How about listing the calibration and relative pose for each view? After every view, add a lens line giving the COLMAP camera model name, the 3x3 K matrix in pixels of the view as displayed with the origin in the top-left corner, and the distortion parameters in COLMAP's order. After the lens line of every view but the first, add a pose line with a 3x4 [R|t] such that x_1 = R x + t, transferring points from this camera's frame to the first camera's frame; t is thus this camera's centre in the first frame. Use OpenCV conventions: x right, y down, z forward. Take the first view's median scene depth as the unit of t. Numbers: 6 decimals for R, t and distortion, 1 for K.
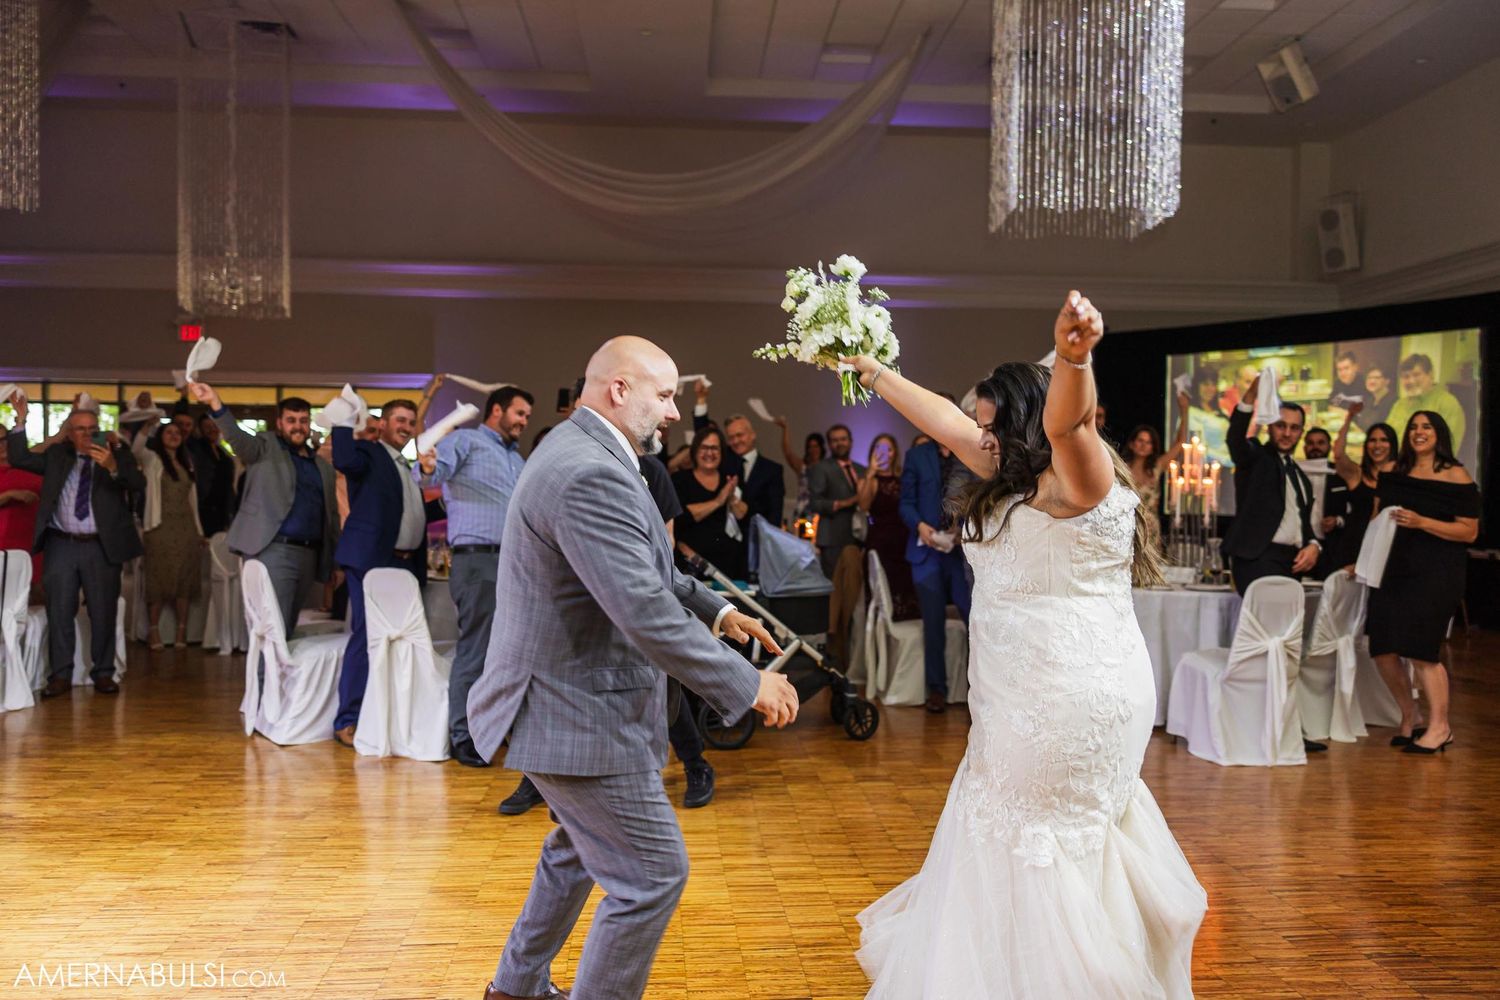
lens RADIAL K [[1207.1, 0, 750.2], [0, 1207.1, 467.5], [0, 0, 1]] dist [-0.012441, -0.003280]
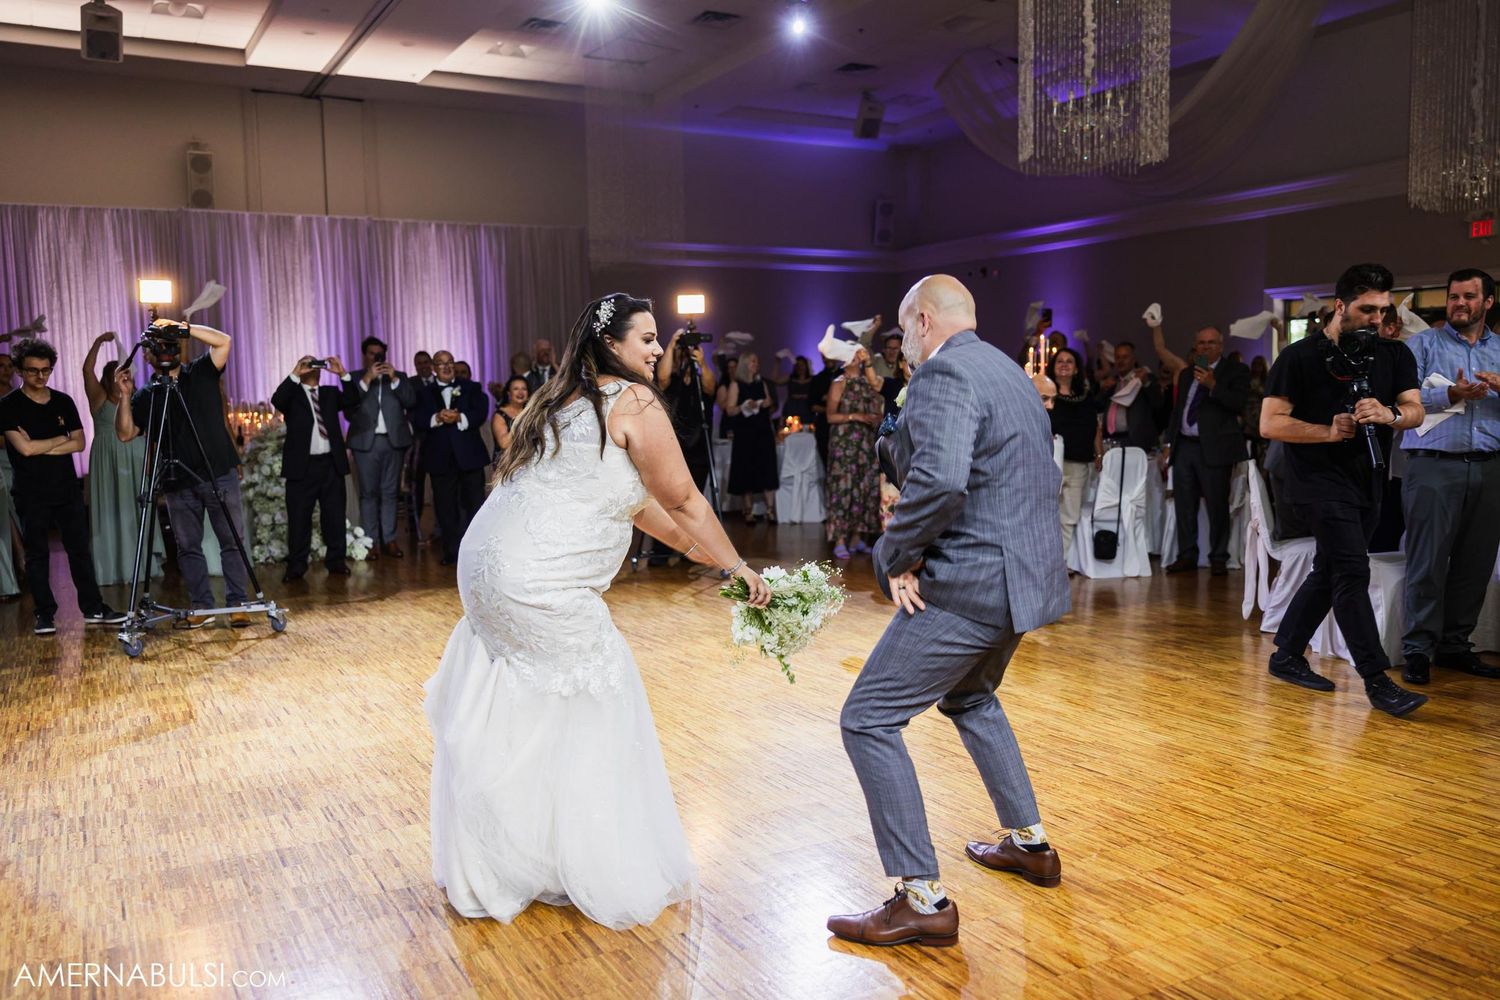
lens RADIAL K [[1247.1, 0, 768.0], [0, 1247.1, 496.6], [0, 0, 1]] dist [0.047675, -0.000935]
pose [[0.465742, 0.066531, -0.882416, 0.341513], [0.025500, 0.995747, 0.088535, -0.004690], [0.884553, -0.063736, 0.462064, 0.058885]]
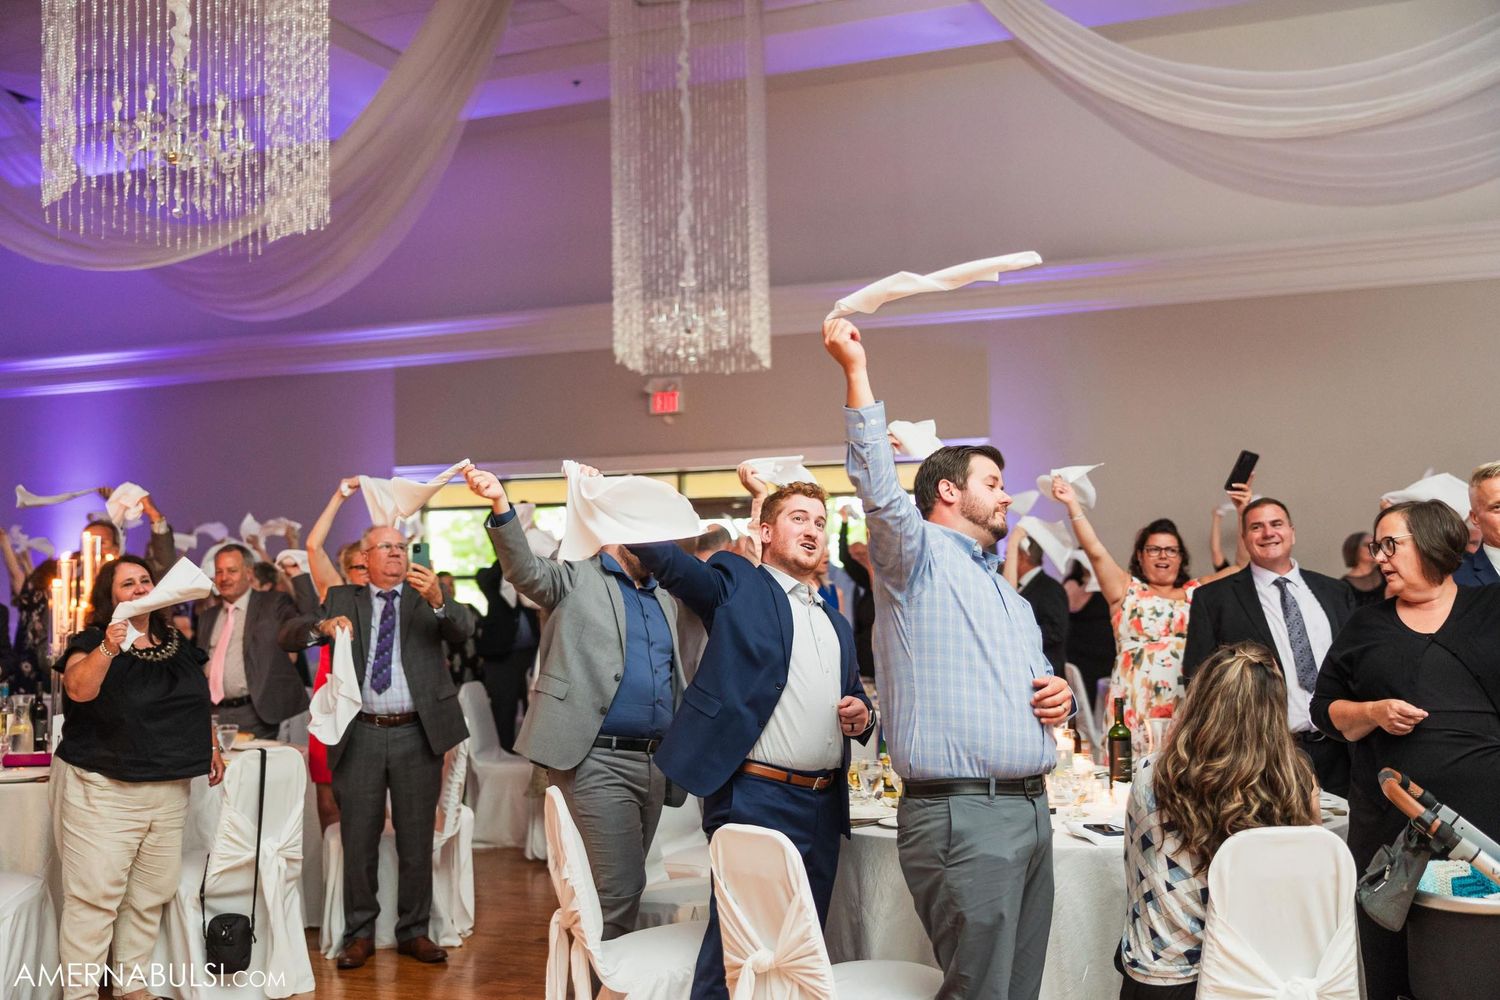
lens RADIAL K [[1650.4, 0, 750.0], [0, 1650.4, 500.0], [0, 0, 1]] dist [-0.299700, 0.934121]
pose [[0.893247, -0.040175, -0.447768, 0.028110], [0.023067, 0.998783, -0.043598, -0.018969], [0.448974, 0.028616, 0.893086, 0.299665]]
